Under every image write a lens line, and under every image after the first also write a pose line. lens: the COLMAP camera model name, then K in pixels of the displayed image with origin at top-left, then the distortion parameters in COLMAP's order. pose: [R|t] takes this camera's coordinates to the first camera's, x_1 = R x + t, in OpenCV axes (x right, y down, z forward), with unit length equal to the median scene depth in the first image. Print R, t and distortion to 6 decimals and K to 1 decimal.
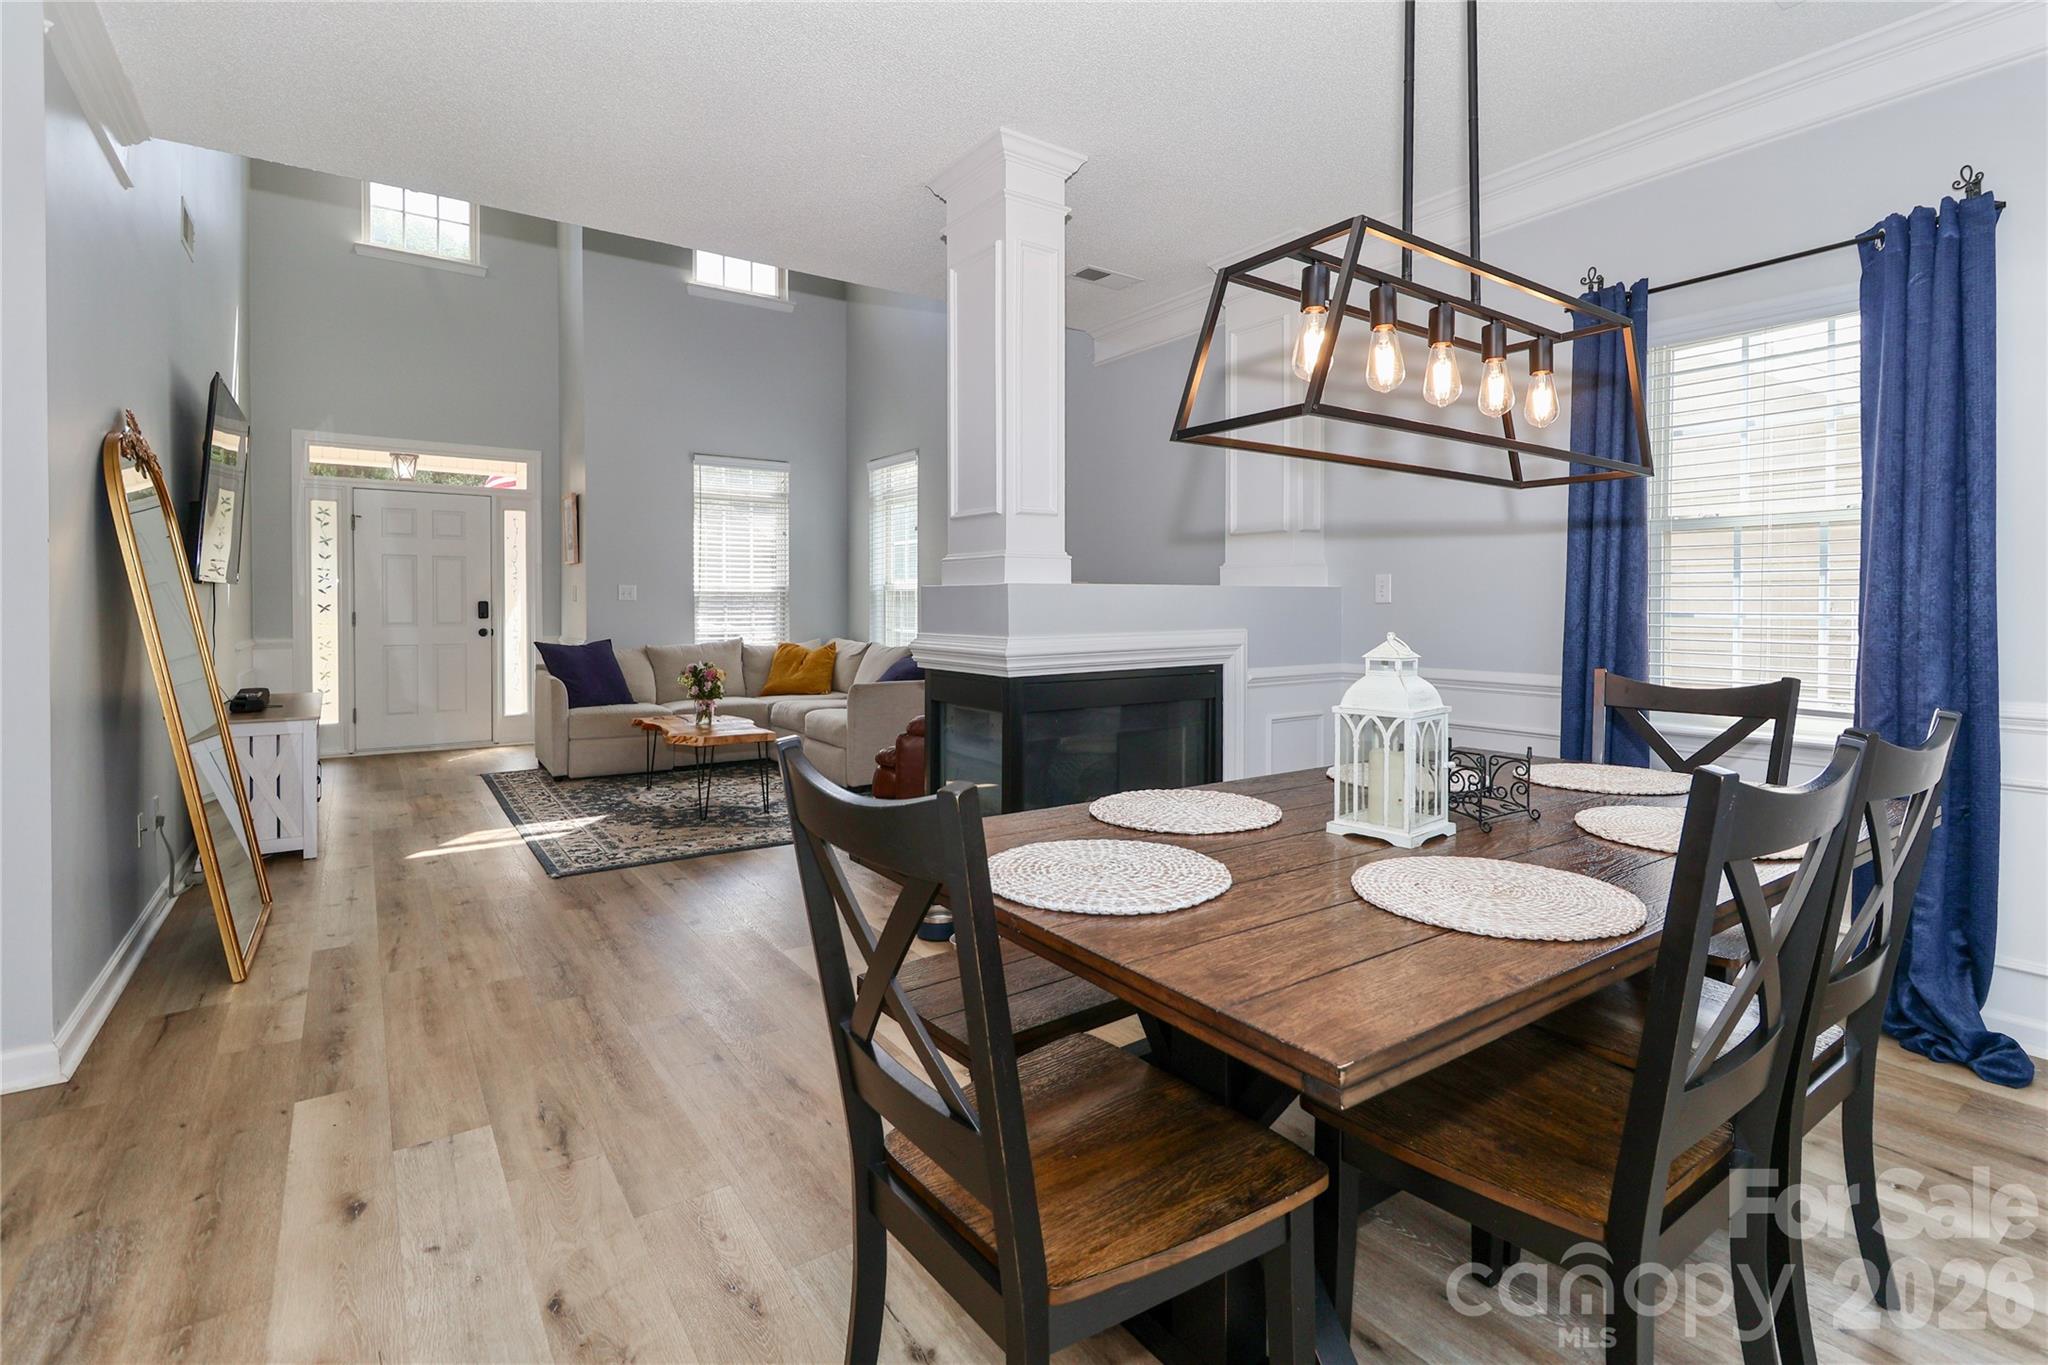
lens RADIAL K [[969.9, 0, 1057.4], [0, 969.9, 621.4], [0, 0, 1]] dist [-0.000276, -0.001351]
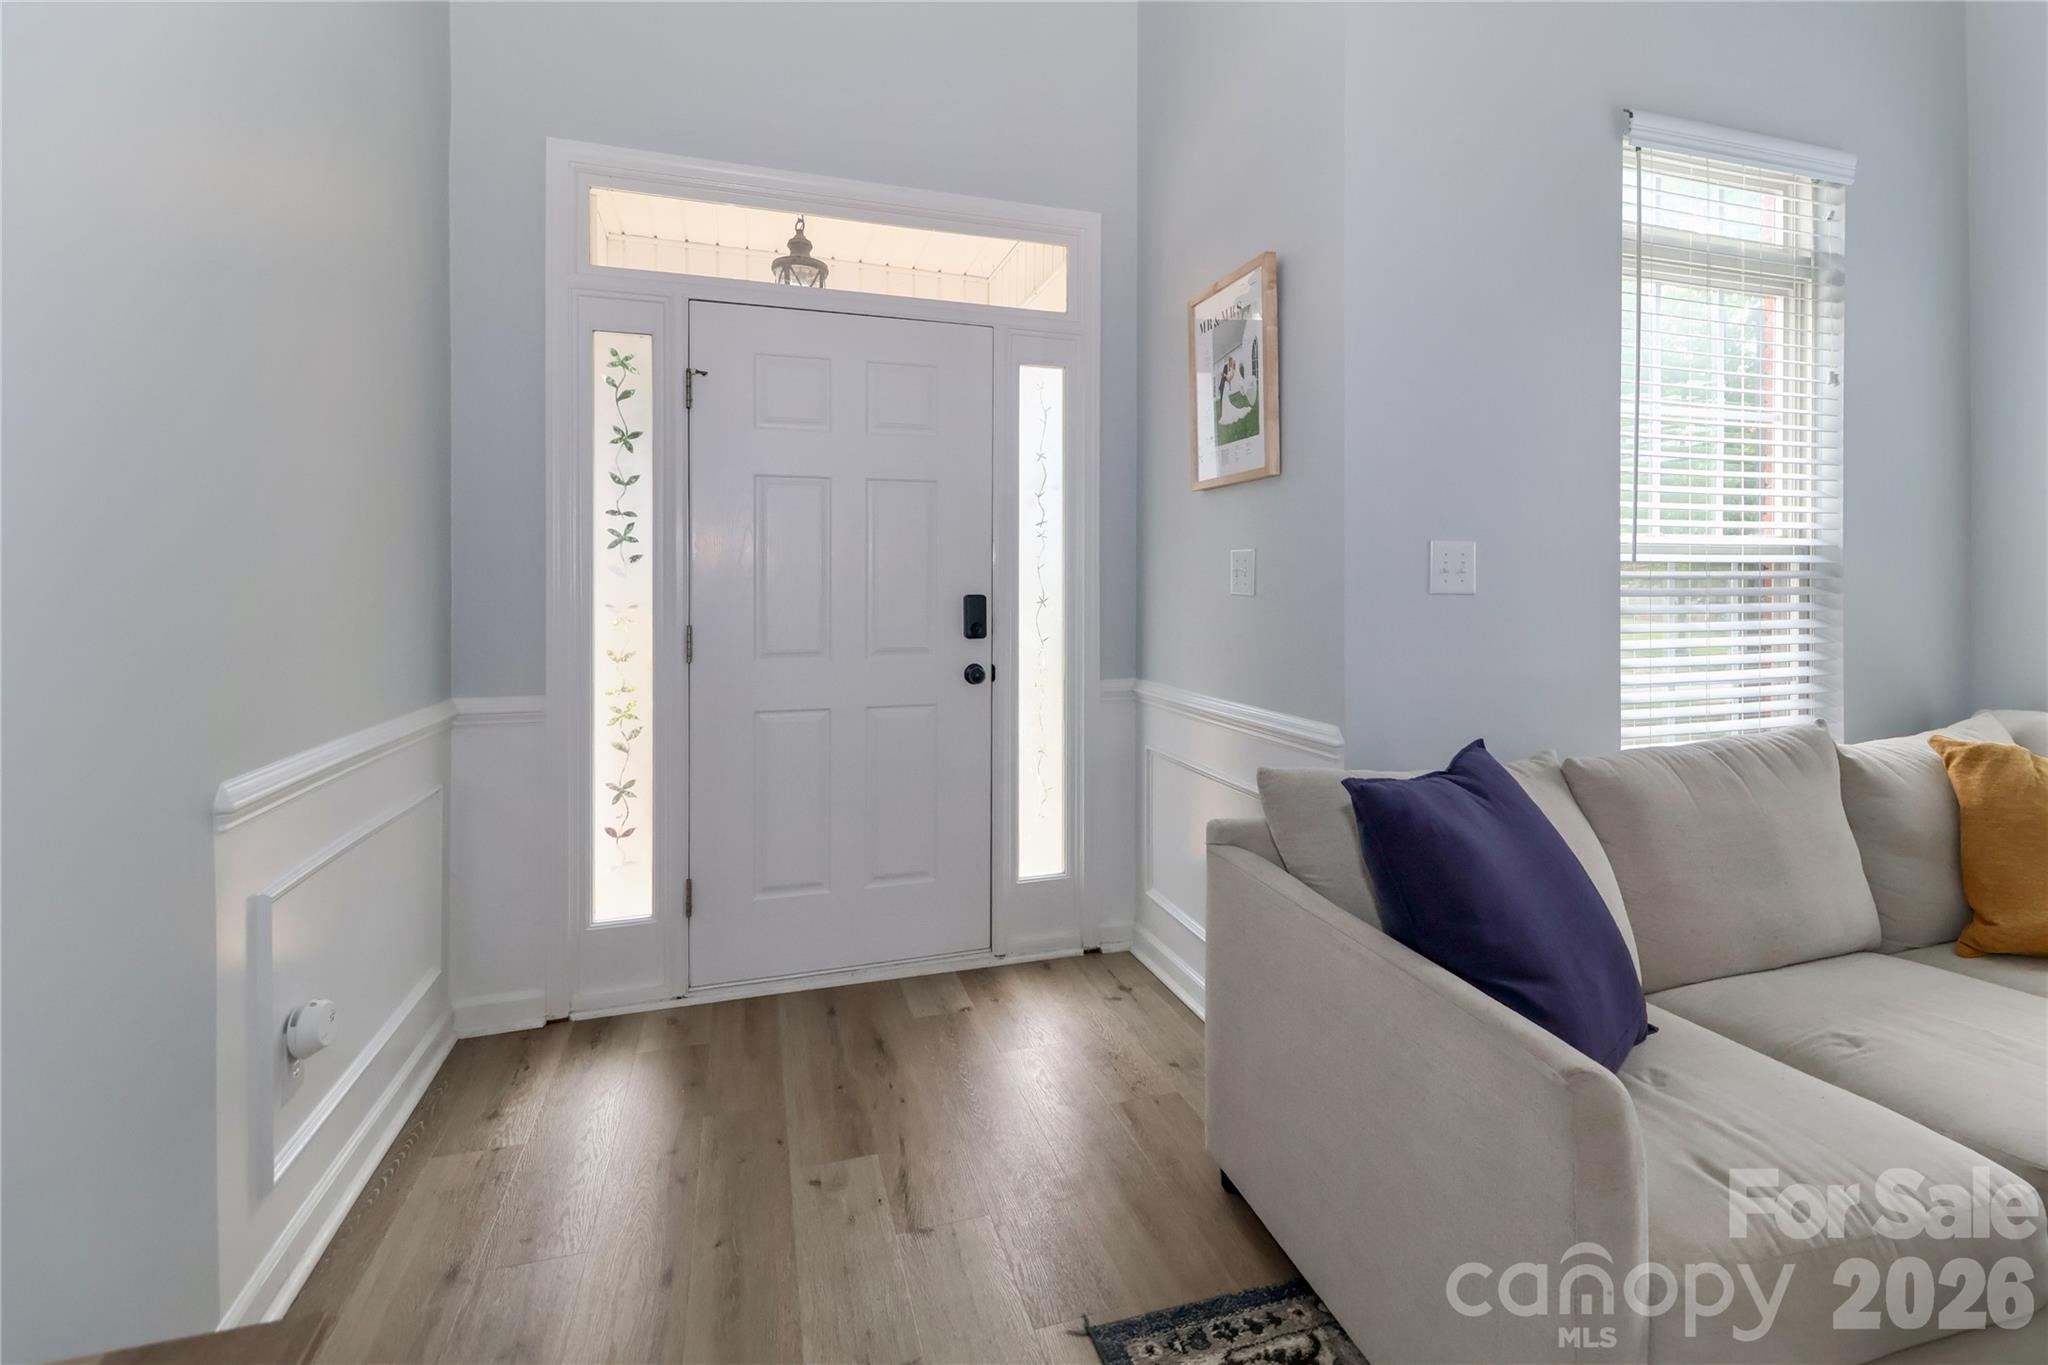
lens RADIAL K [[901.0, 0, 1028.8], [0, 901.0, 597.6], [0, 0, 1]] dist [-0.000933, -0.000191]
pose [[0.943313, 0.000724, -0.331903, -0.459237], [-0.002332, 0.999987, -0.004448, -0.018263], [0.331896, 0.004970, 0.943303, 0.676620]]
